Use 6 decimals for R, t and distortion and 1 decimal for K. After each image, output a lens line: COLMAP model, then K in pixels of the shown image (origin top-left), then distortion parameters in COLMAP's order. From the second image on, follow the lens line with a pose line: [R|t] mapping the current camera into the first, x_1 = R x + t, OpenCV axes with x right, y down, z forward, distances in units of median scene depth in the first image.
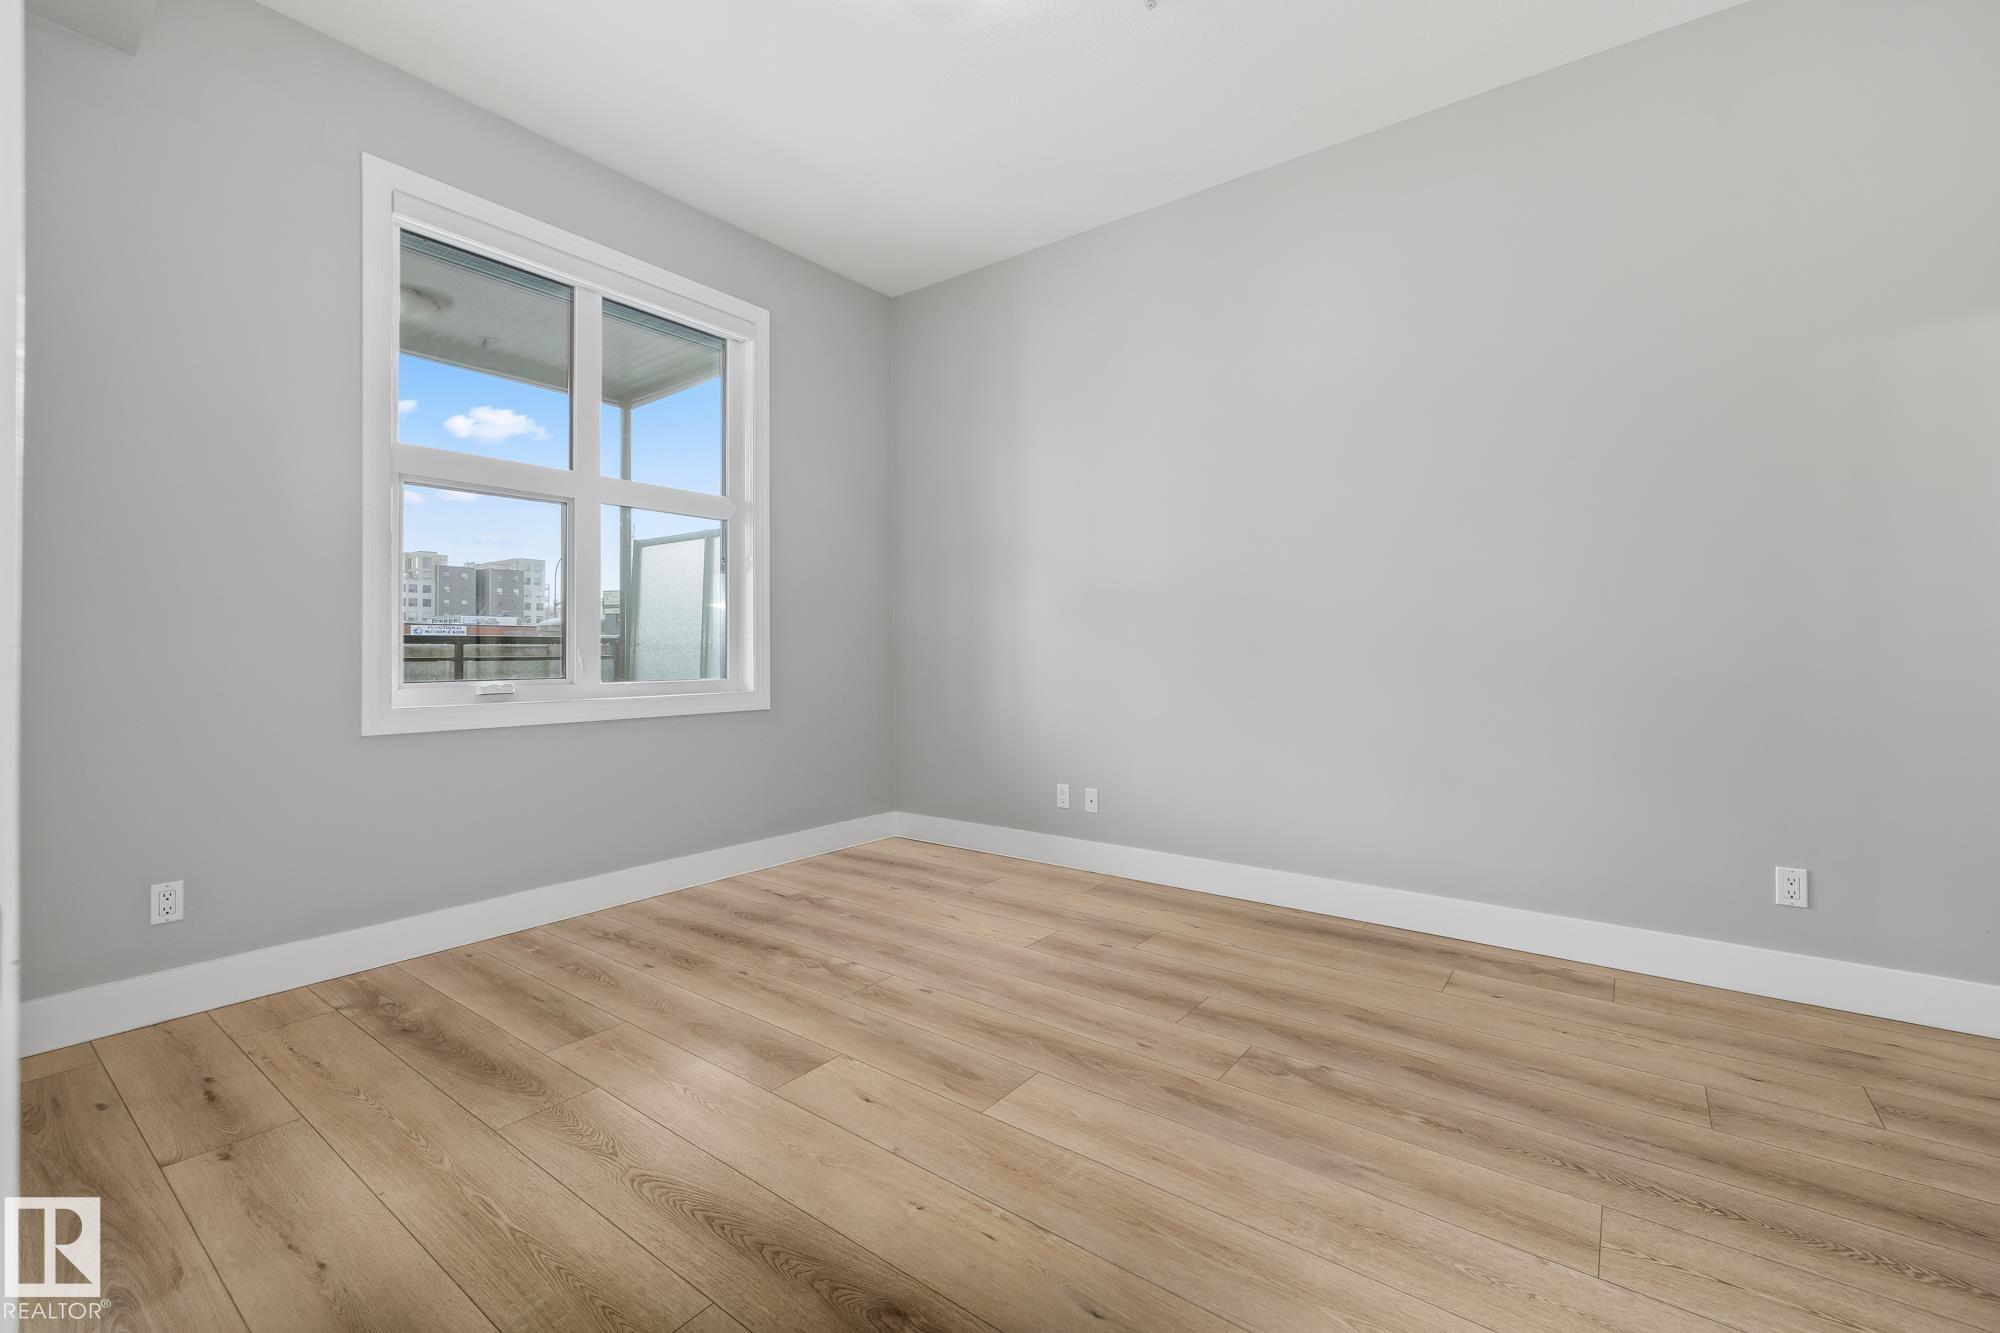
lens RADIAL K [[843.9, 0, 1002.6], [0, 843.9, 651.3], [0, 0, 1]] dist [-0.000360, 0.000180]
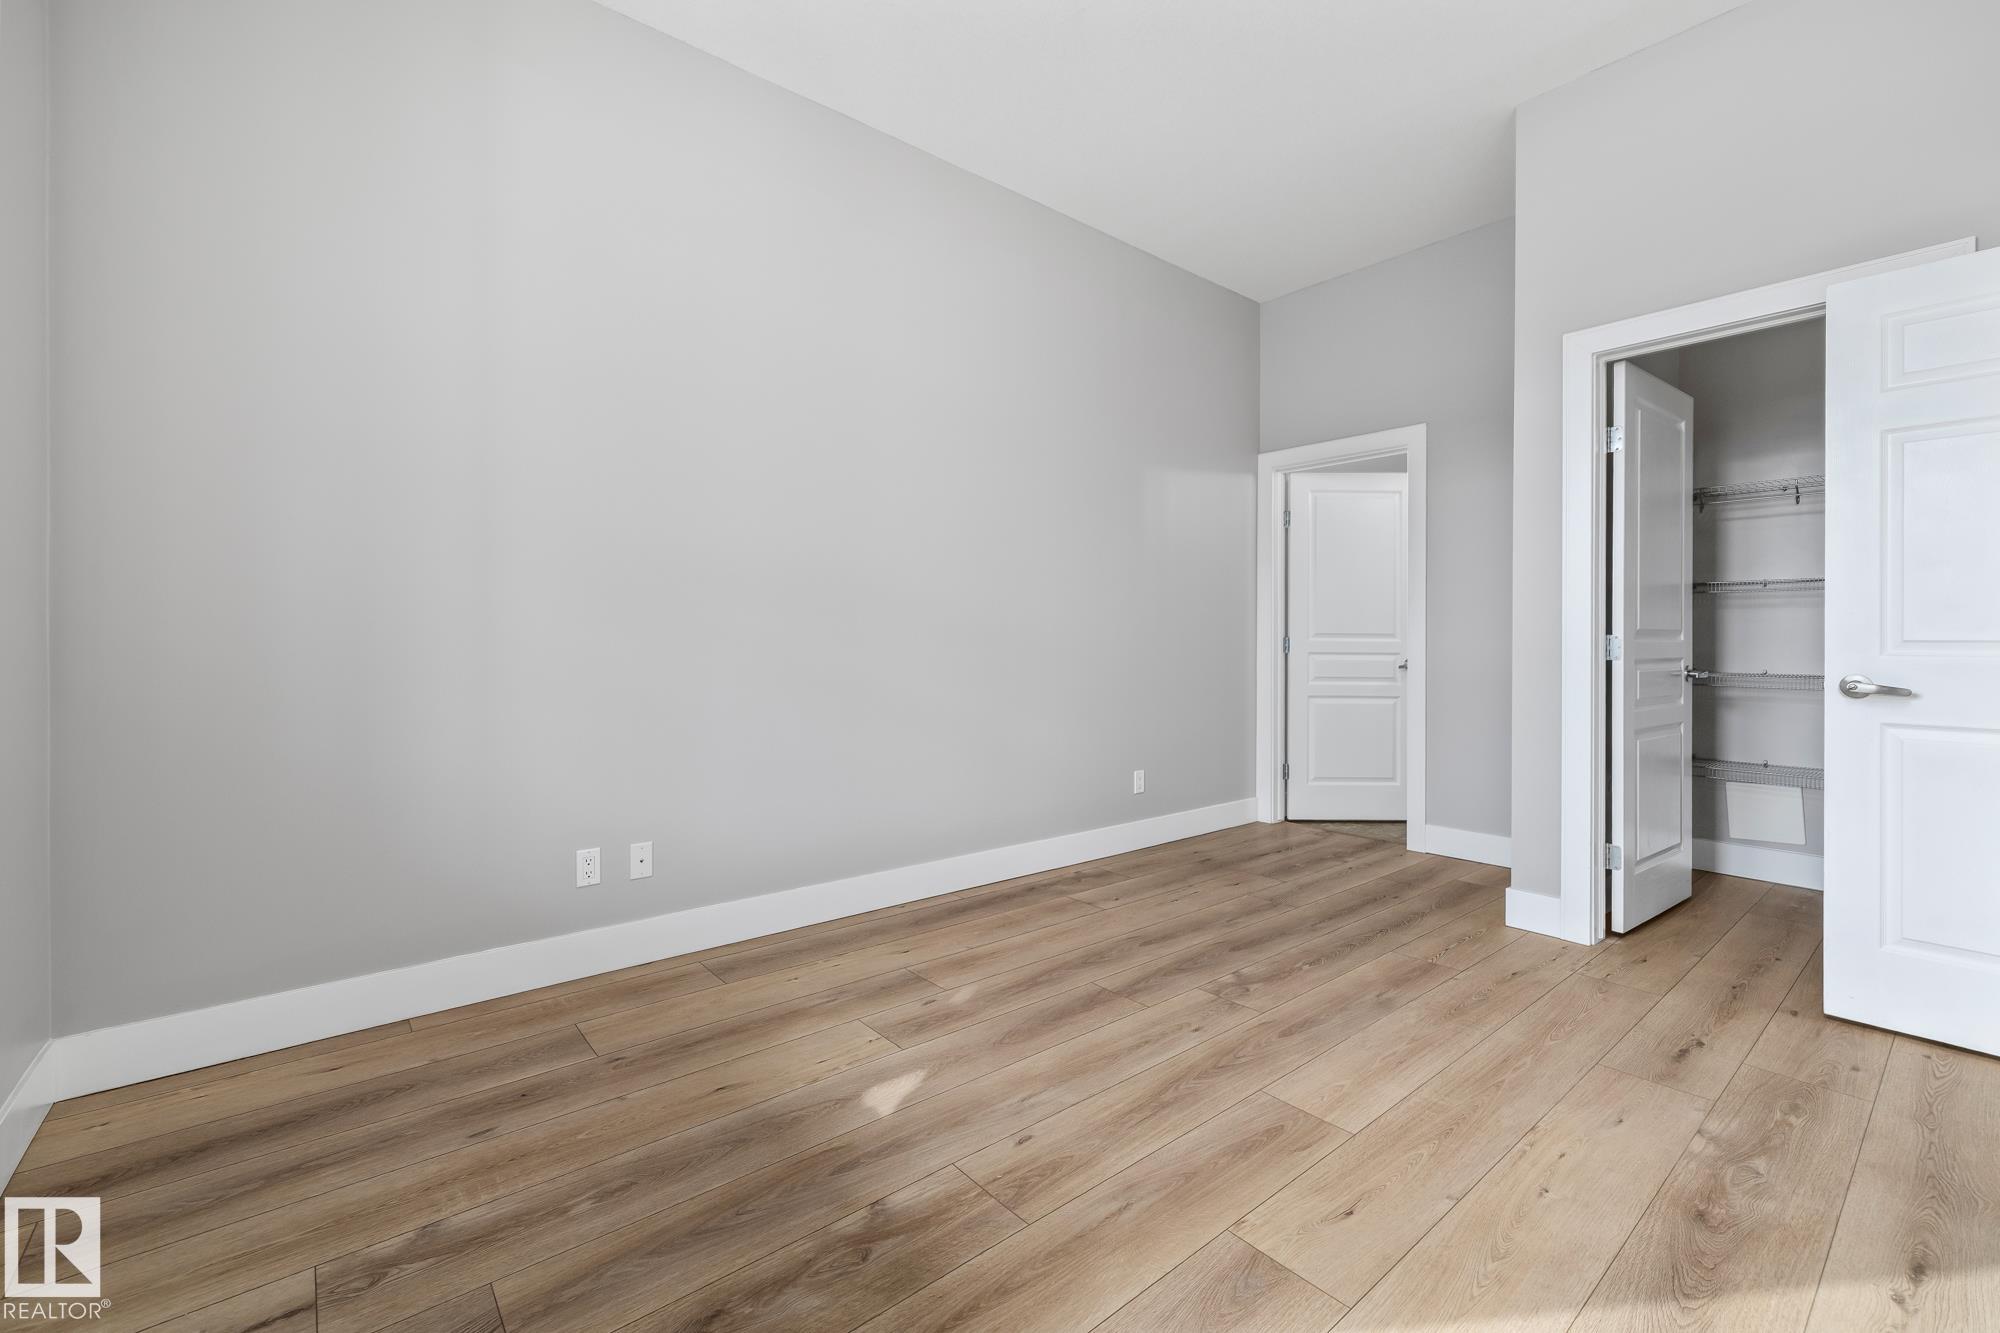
lens RADIAL K [[843.9, 0, 1002.6], [0, 843.9, 651.3], [0, 0, 1]] dist [-0.000360, 0.000180]
pose [[0.227250, -0.010775, 0.973777, -0.821953], [-0.003196, 0.999925, 0.011811, -0.002382], [-0.973831, -0.005796, 0.227198, 0.937663]]
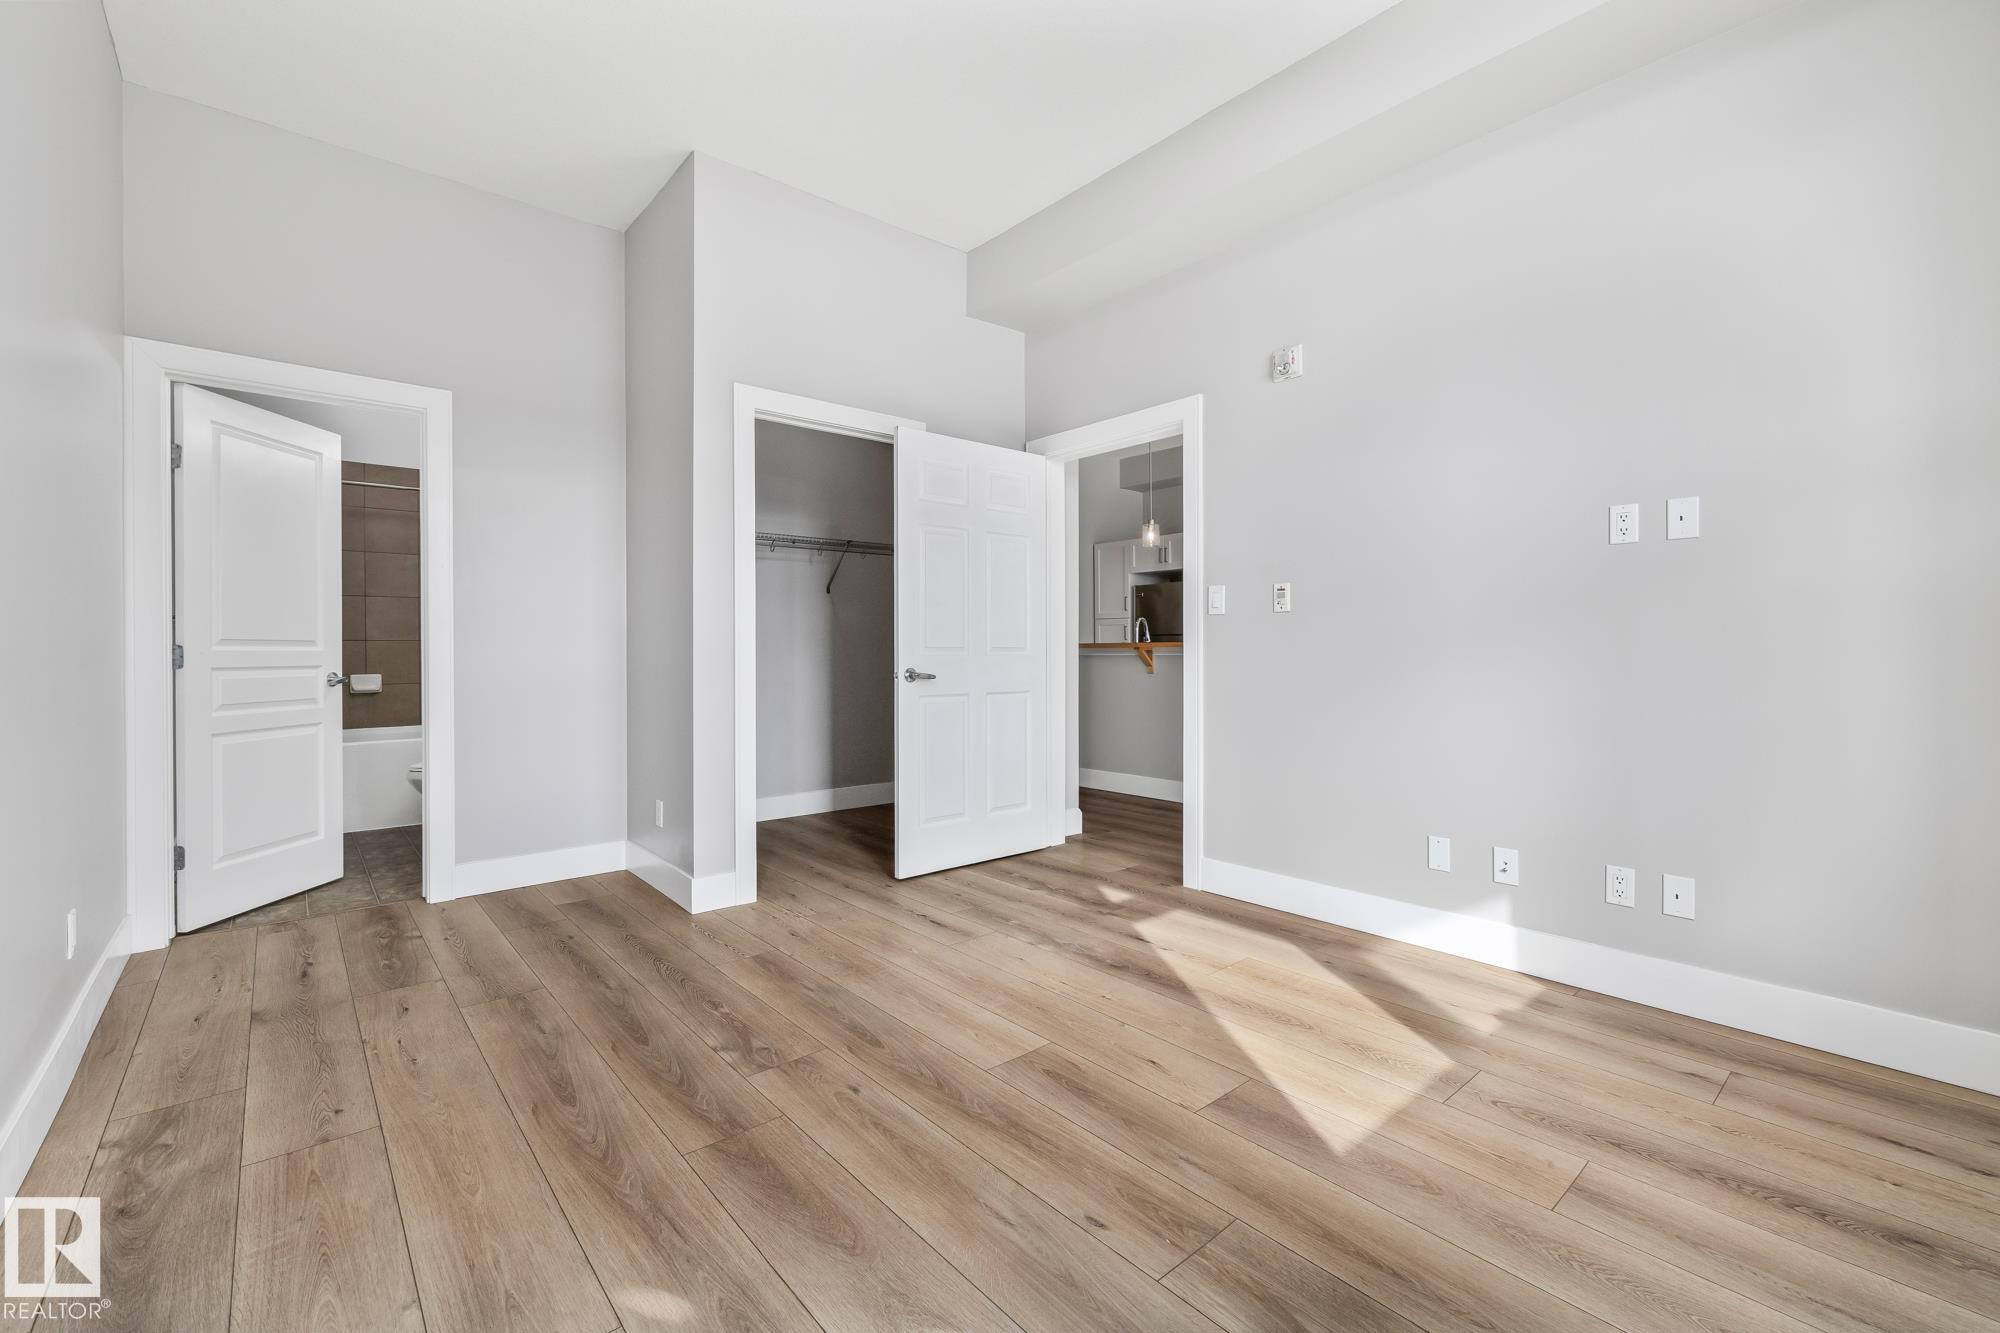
lens RADIAL K [[843.9, 0, 1002.6], [0, 843.9, 651.3], [0, 0, 1]] dist [-0.000360, 0.000180]
pose [[-0.977229, 0.004342, 0.212142, -0.167976], [0.005638, 0.999969, 0.005506, -0.002894], [-0.212112, 0.006577, -0.977223, 1.726498]]
